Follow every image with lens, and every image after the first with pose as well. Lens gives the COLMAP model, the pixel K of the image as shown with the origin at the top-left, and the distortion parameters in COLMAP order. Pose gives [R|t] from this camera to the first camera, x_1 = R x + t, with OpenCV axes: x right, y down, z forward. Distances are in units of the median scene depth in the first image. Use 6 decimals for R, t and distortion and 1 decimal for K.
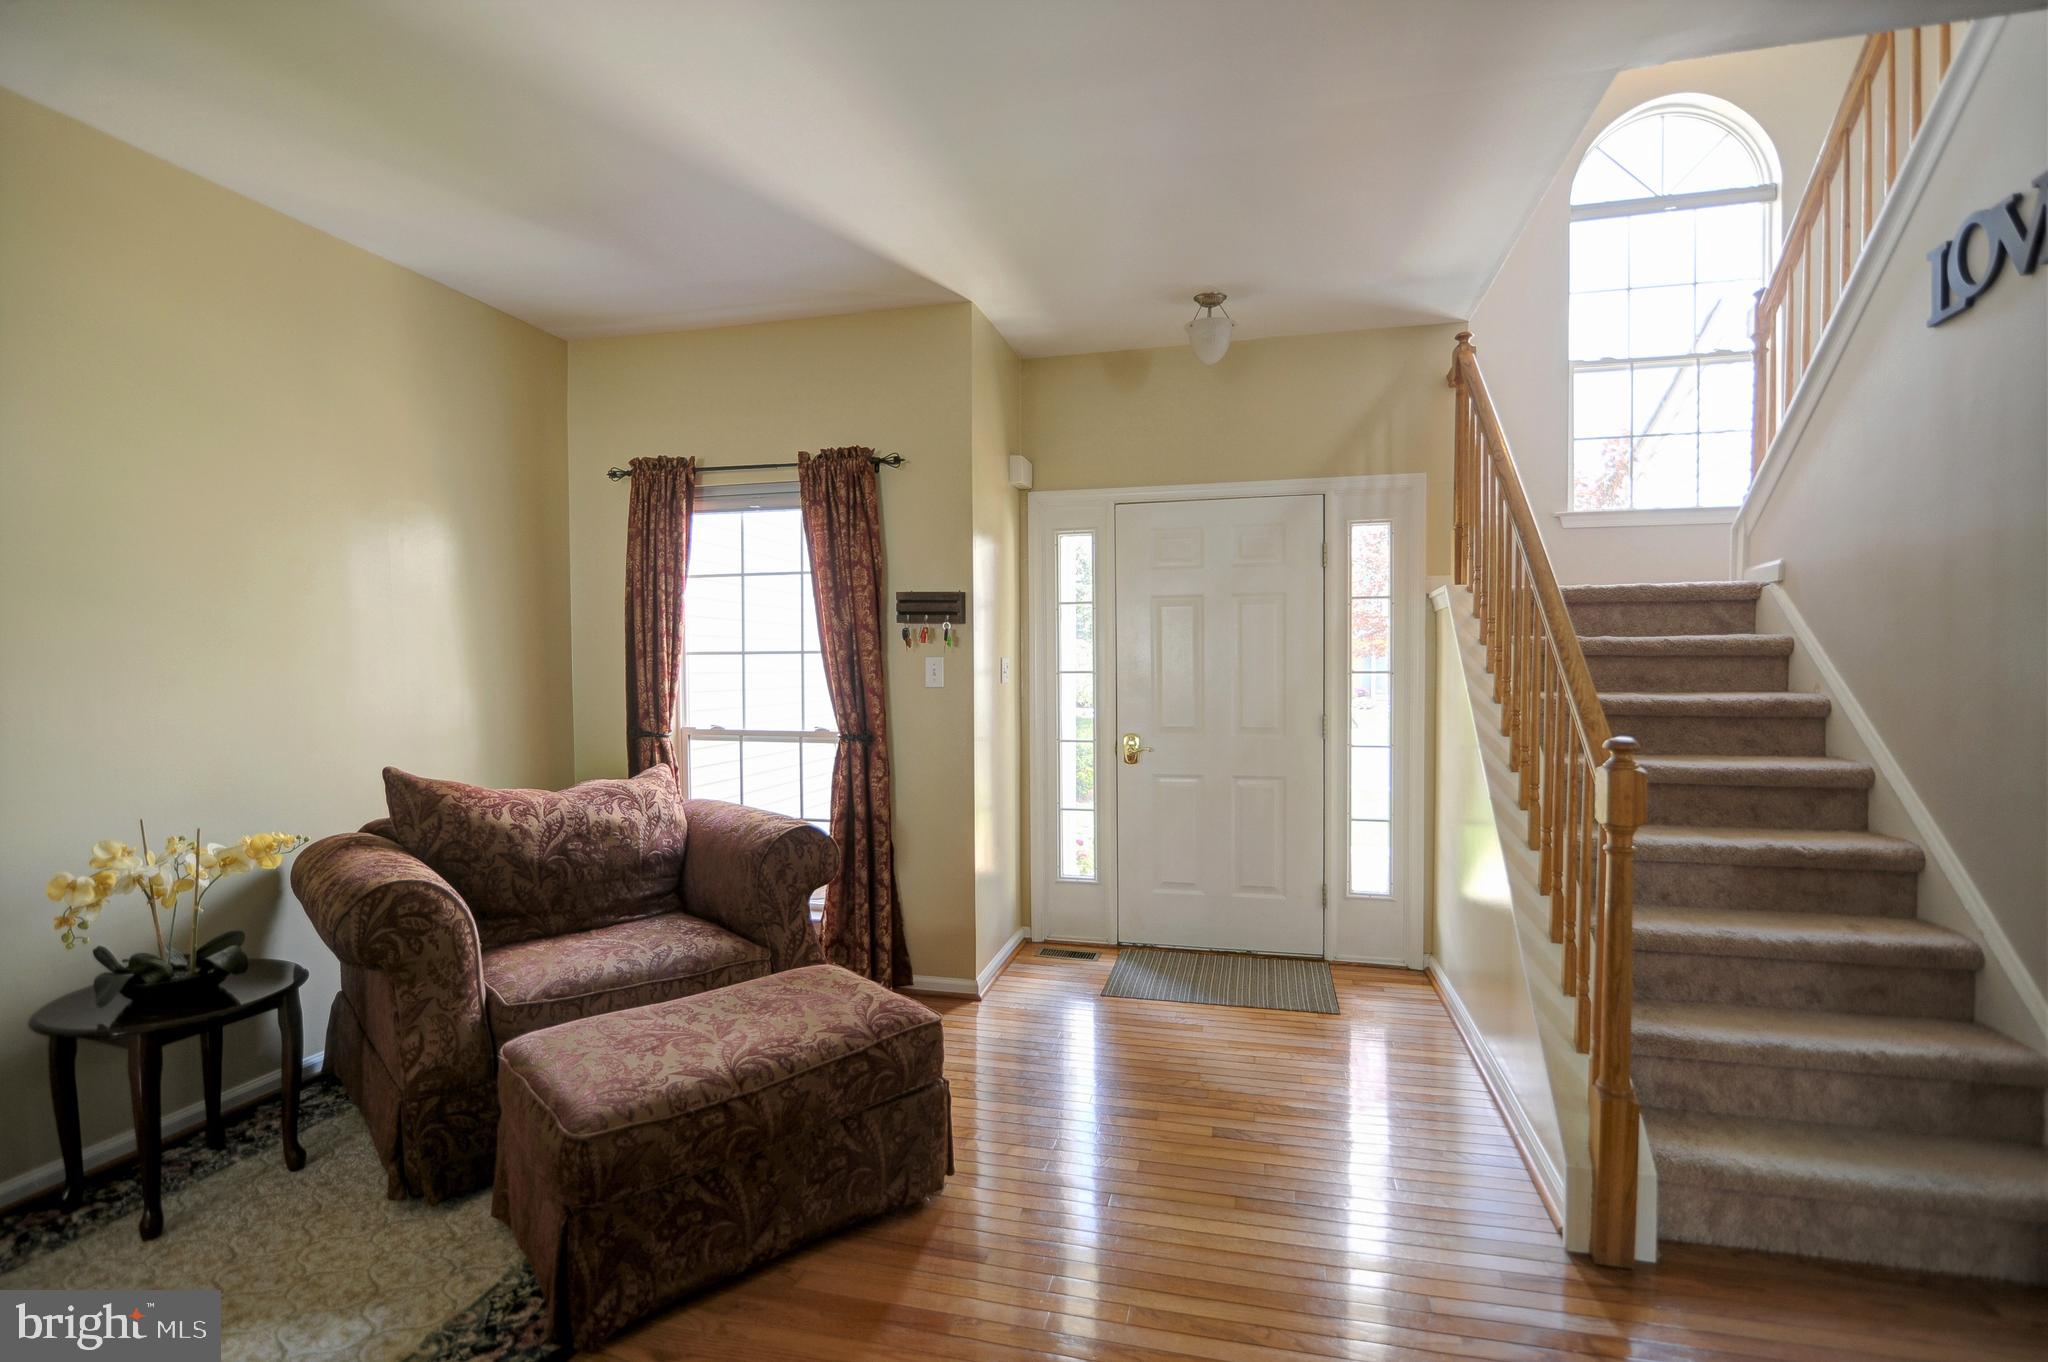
lens RADIAL K [[937.4, 0, 1025.7], [0, 937.4, 691.2], [0, 0, 1]] dist [-0.020667, -0.000084]
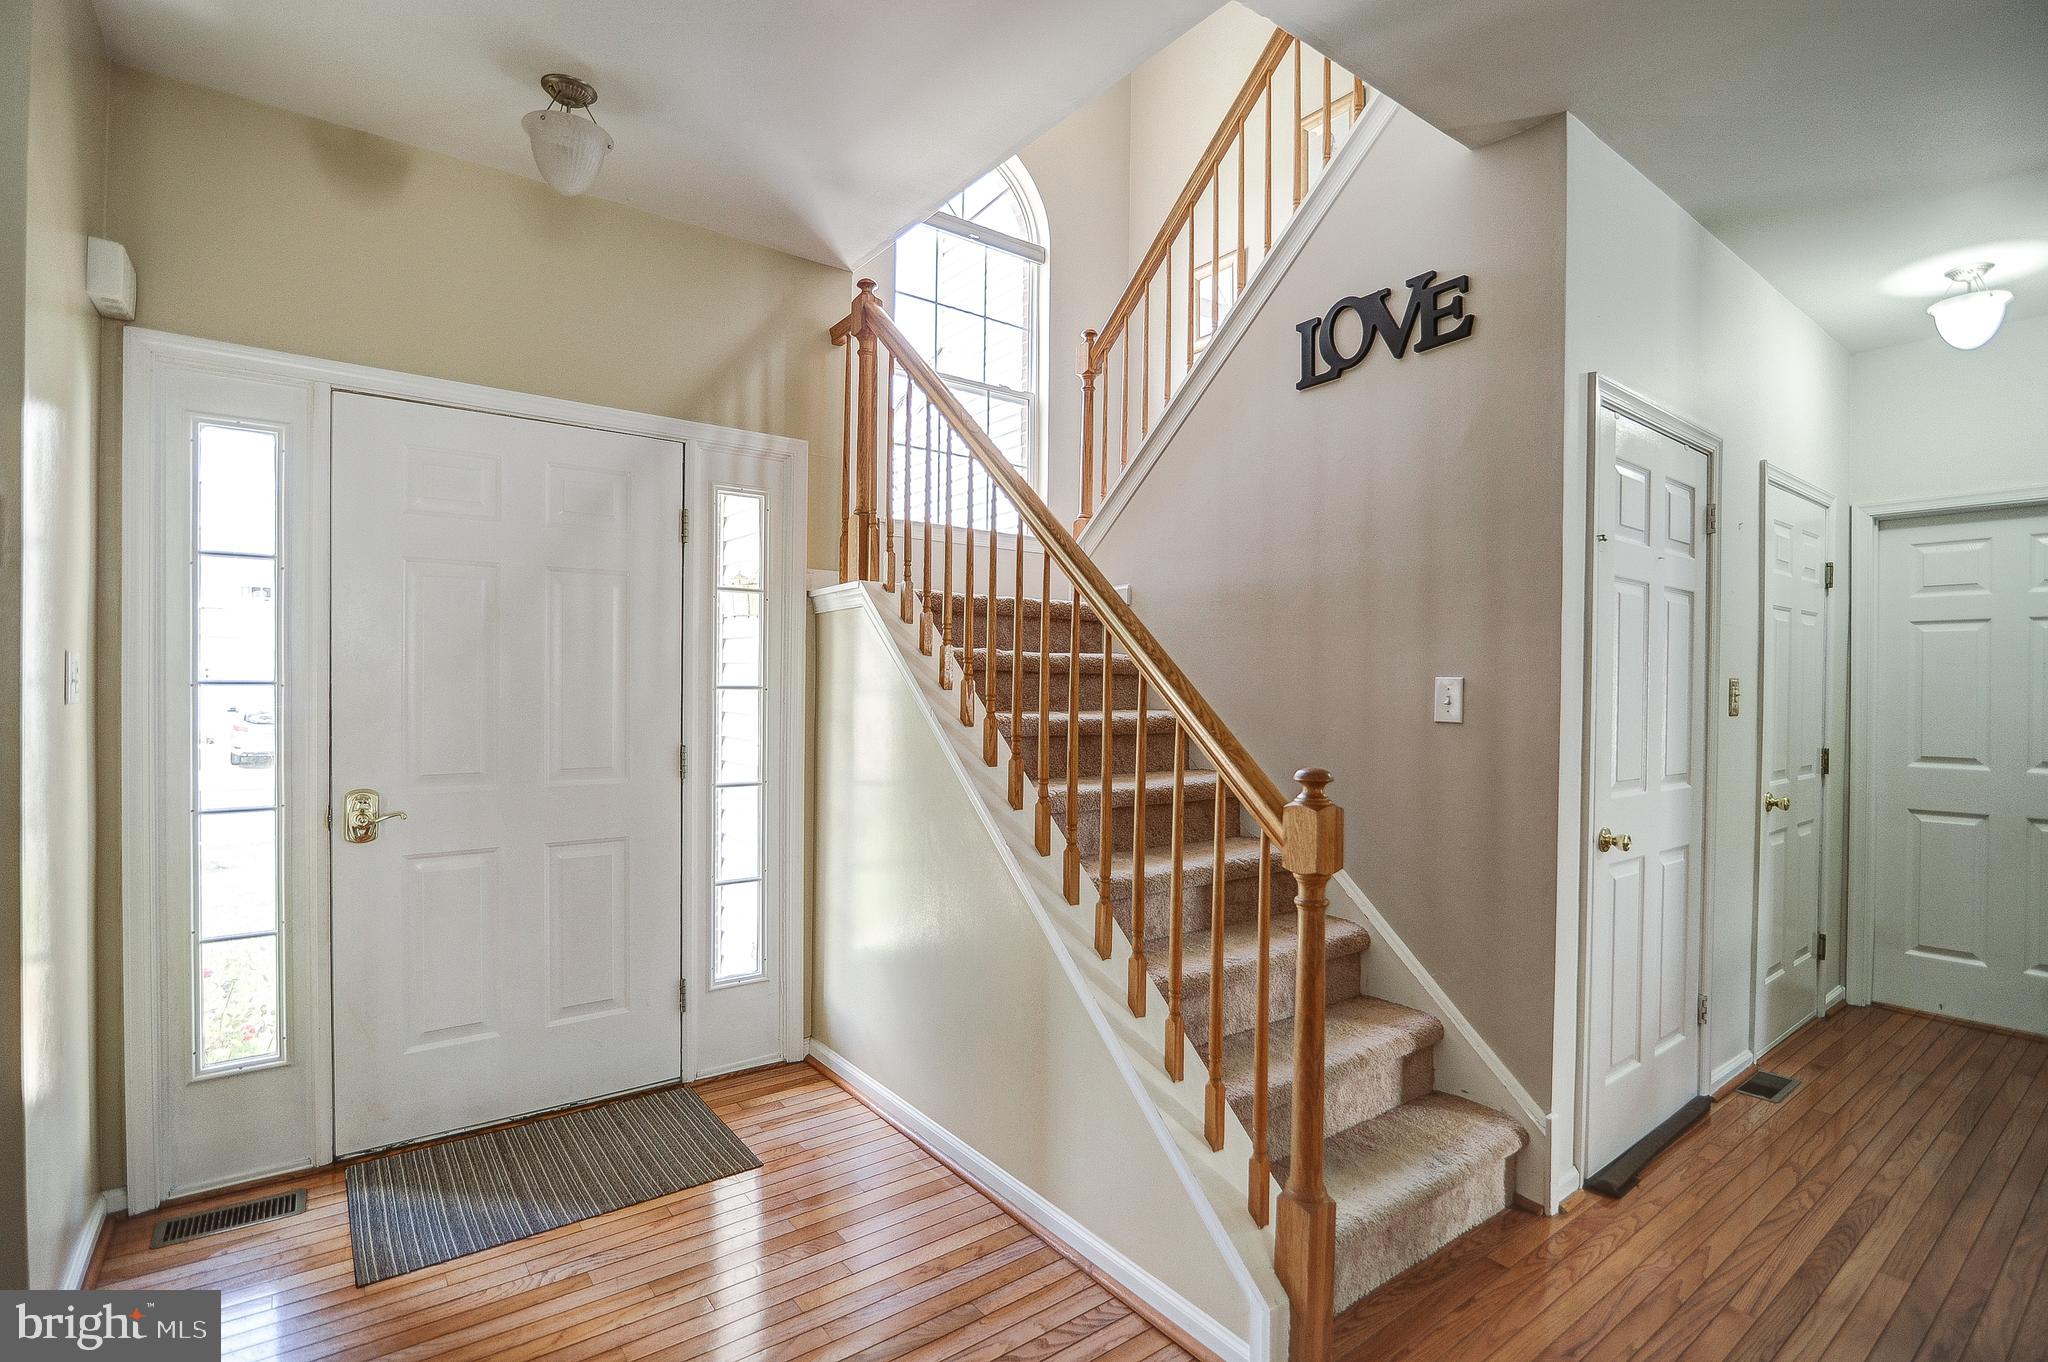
lens RADIAL K [[963.8, 0, 1026.7], [0, 963.8, 688.7], [0, 0, 1]] dist [-0.019186, 0.000766]
pose [[0.624570, 0.005344, 0.780951, -0.105593], [0.009391, 0.999853, -0.014353, -0.006244], [-0.780913, 0.016298, 0.624428, 0.351963]]
